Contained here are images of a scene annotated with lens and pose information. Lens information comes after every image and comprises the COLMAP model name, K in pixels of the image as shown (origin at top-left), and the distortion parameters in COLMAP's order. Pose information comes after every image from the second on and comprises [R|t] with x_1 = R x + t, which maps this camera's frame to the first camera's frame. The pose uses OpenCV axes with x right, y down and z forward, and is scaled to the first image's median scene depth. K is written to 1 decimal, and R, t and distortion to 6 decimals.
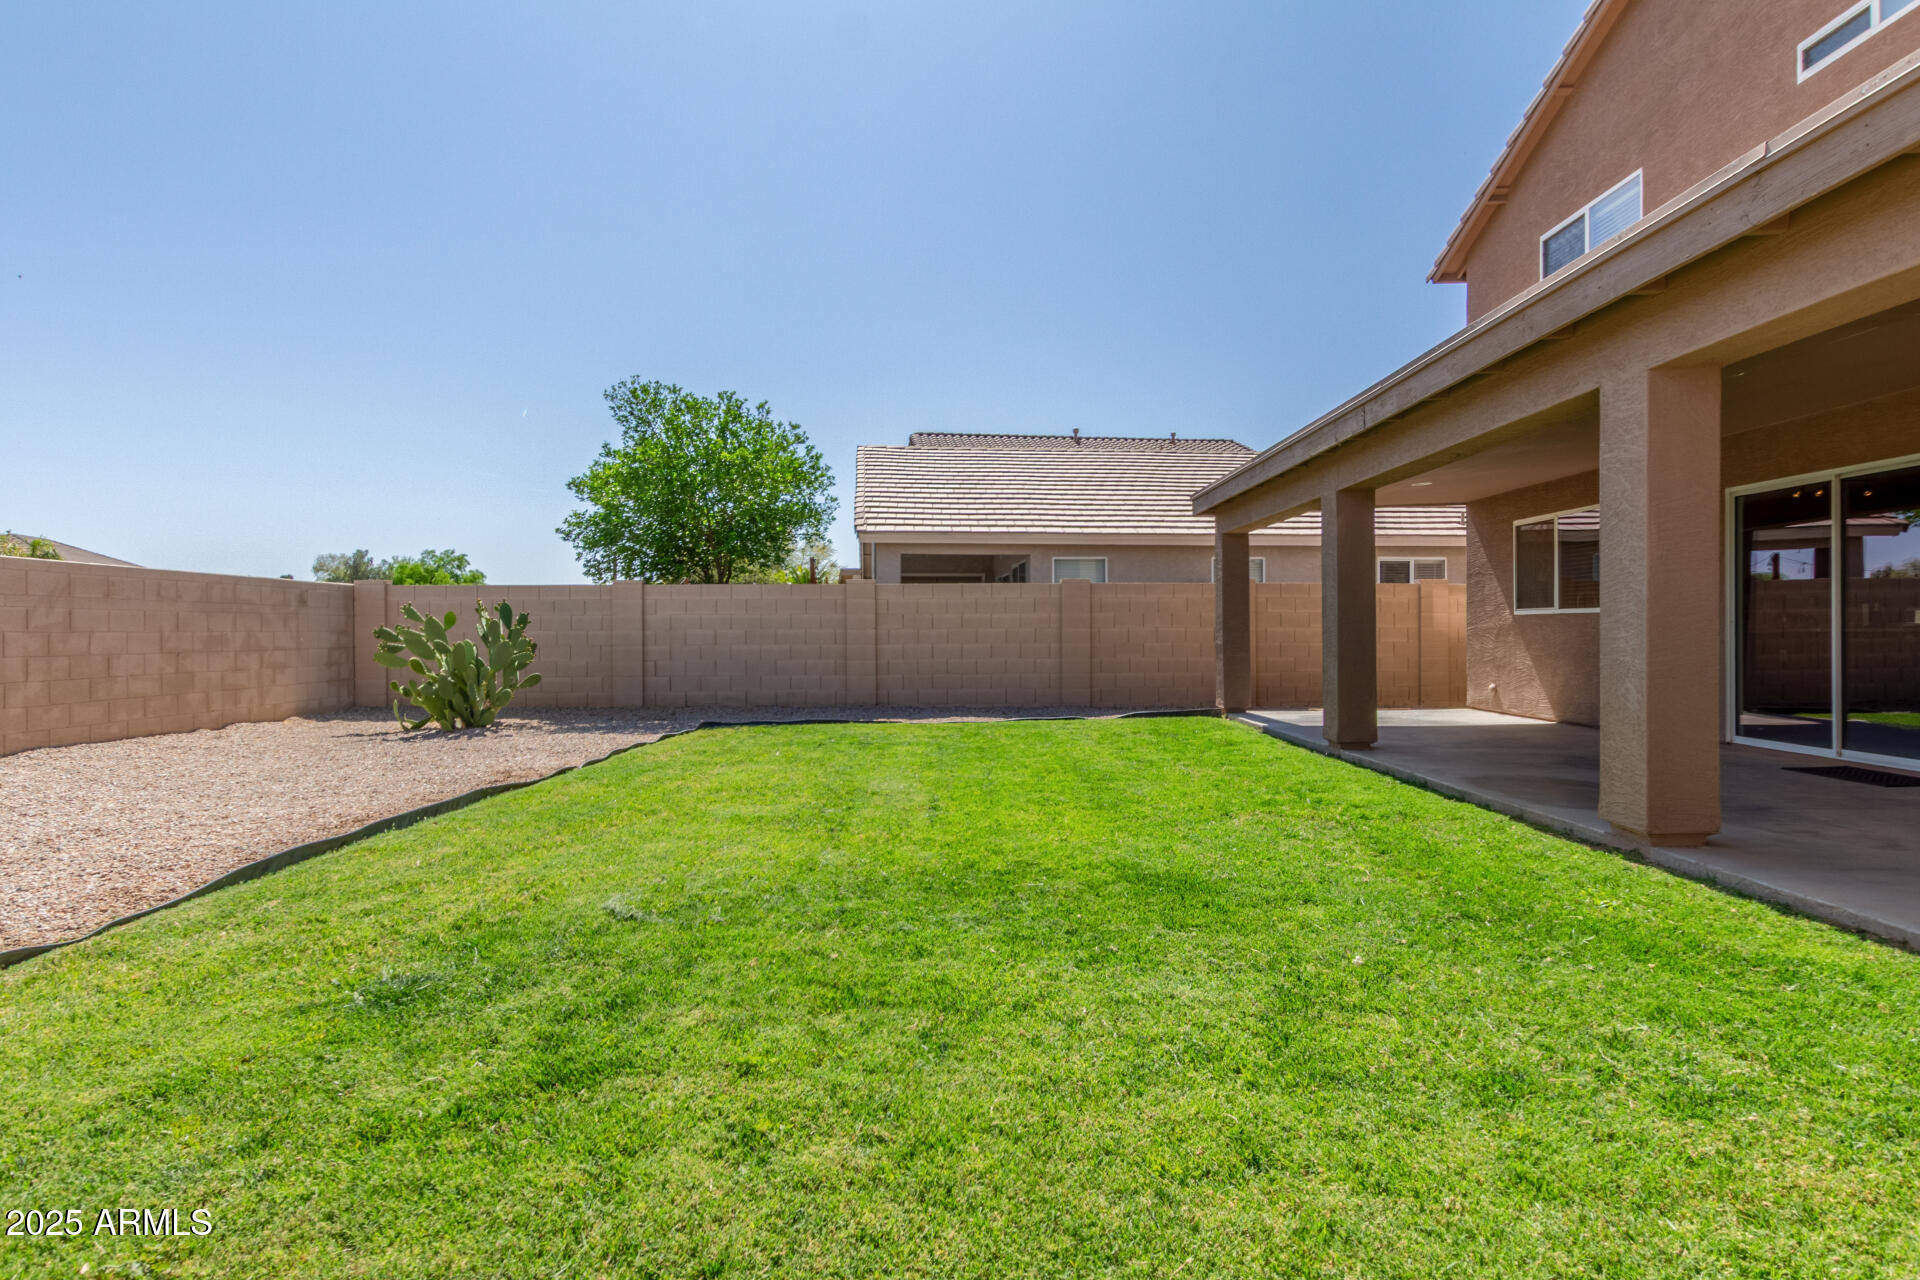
lens RADIAL K [[928.8, 0, 960.4], [0, 928.8, 637.8], [0, 0, 1]] dist [0.005678, -0.000725]
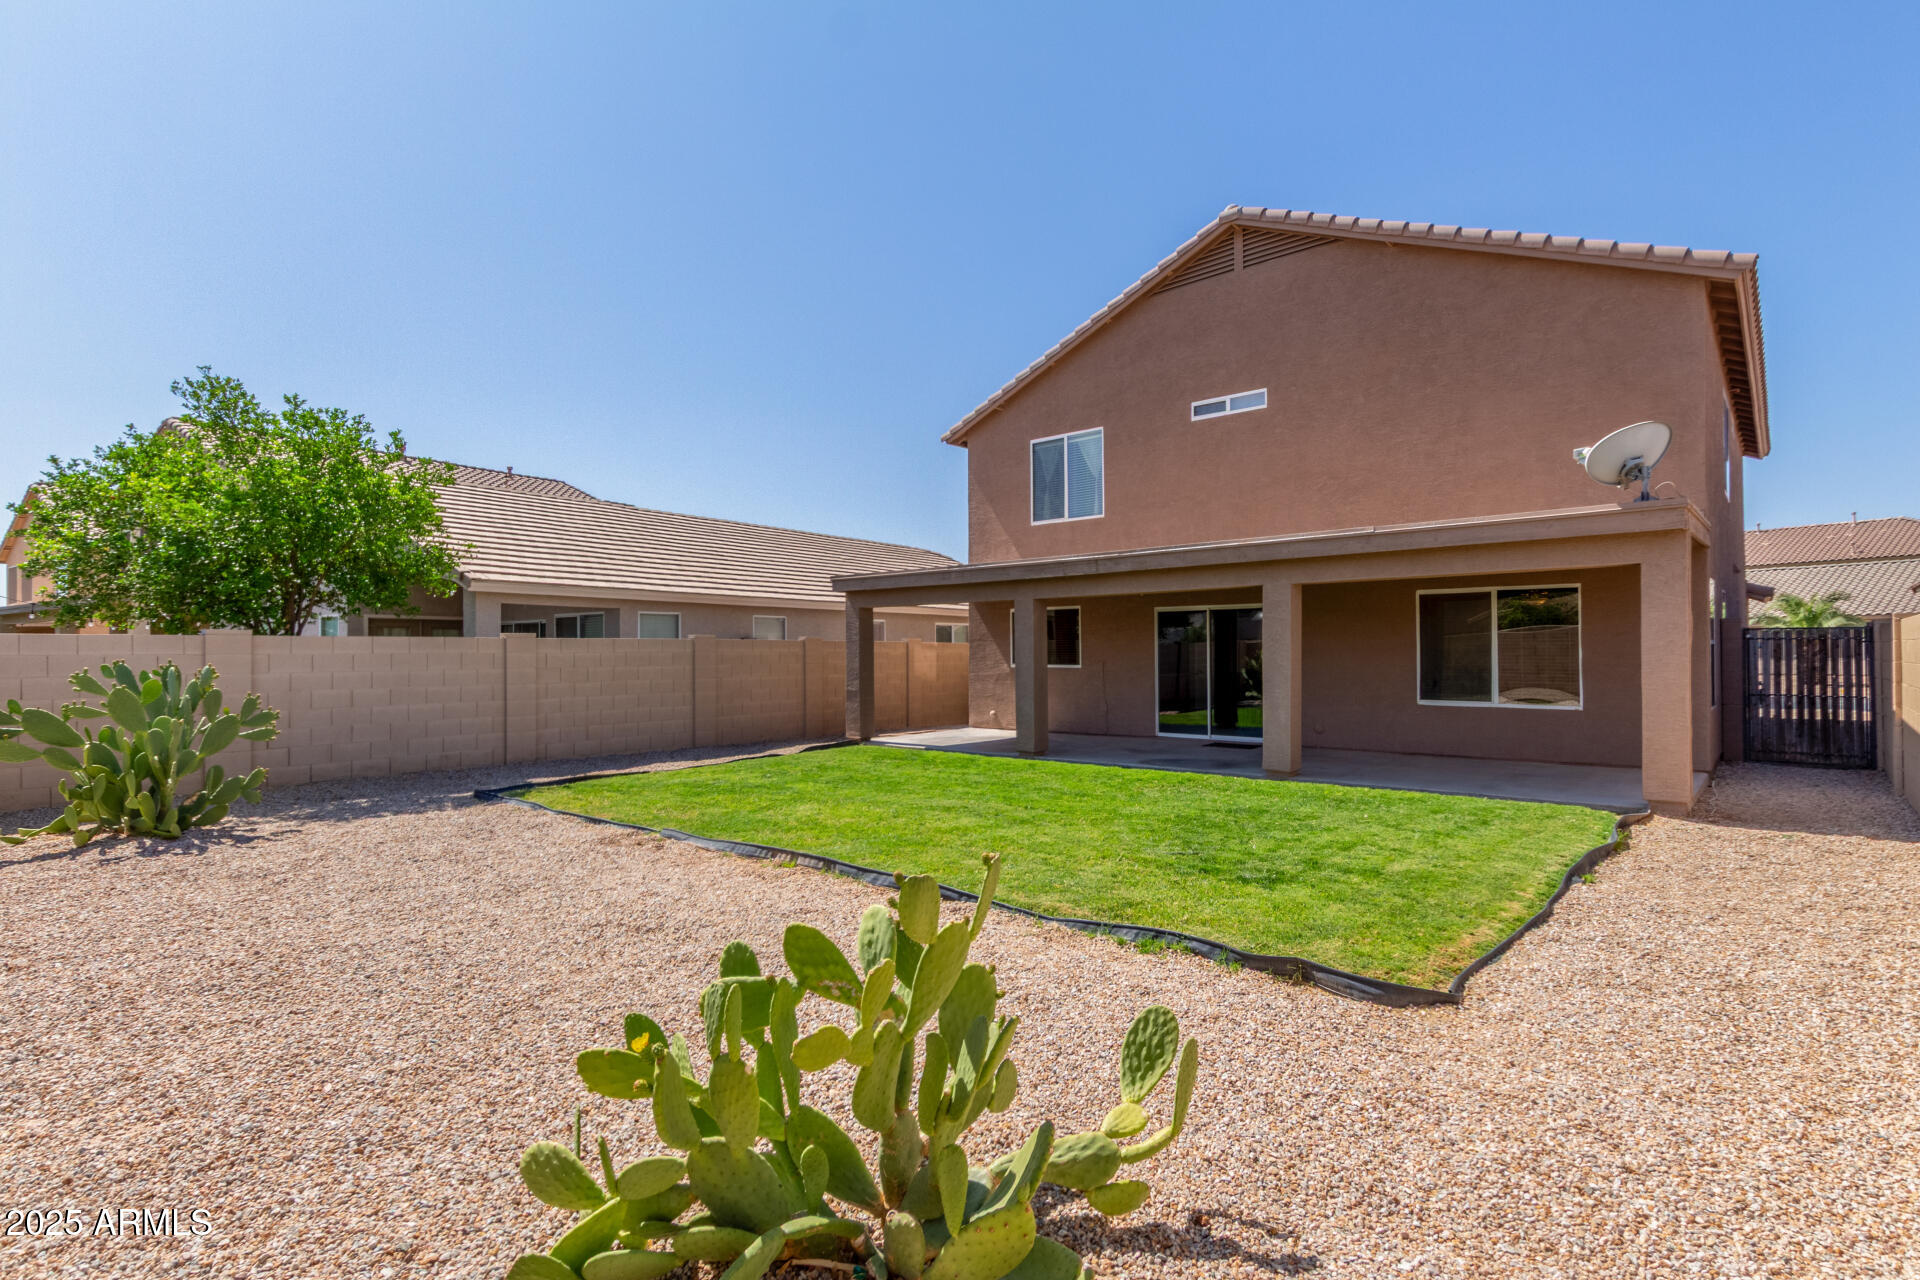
lens RADIAL K [[928.8, 0, 952.7], [0, 928.8, 645.2], [0, 0, 1]] dist [0.005678, -0.000725]
pose [[0.659223, 0.006446, 0.751920, -0.655000], [0.010040, 0.999799, -0.017373, -0.034743], [-0.751881, 0.019002, 0.659025, 0.018871]]
